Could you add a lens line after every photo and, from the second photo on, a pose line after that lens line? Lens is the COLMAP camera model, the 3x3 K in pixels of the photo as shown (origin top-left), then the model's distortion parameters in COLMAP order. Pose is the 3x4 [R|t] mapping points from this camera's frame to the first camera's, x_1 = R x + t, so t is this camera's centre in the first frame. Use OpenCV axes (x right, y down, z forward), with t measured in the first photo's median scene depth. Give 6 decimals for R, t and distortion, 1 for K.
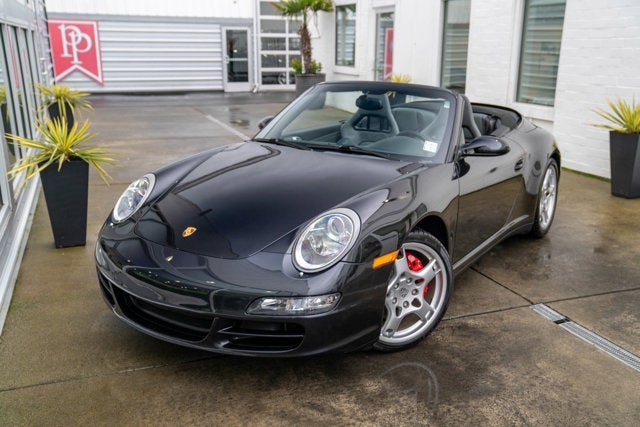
lens RADIAL K [[561.1, 0, 299.5], [0, 561.1, 222.2], [0, 0, 1]] dist [-0.082945, 0.236921]
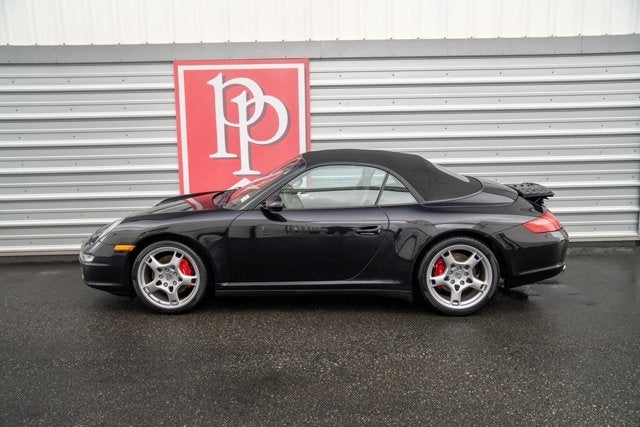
lens RADIAL K [[561.1, 0, 299.5], [0, 561.1, 222.2], [0, 0, 1]] dist [-0.082945, 0.236921]
pose [[0.944109, 0.035857, -0.327677, -0.247171], [-0.072261, 0.992400, -0.099603, -0.221942], [0.321615, 0.117714, 0.939525, 0.676040]]
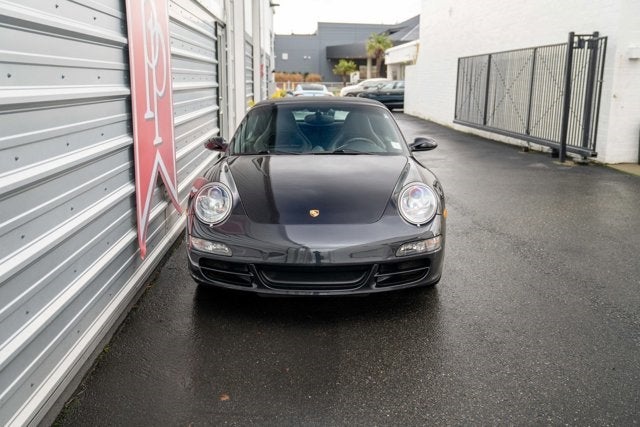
lens RADIAL K [[701.6, 0, 320.0], [0, 701.6, 213.5], [0, 0, 1]] dist [0.067691, 0.027355]
pose [[0.311810, -0.181855, 0.932579, -0.670101], [0.277880, 0.956052, 0.093523, -0.268112], [-0.908602, 0.229984, 0.348640, 0.847698]]
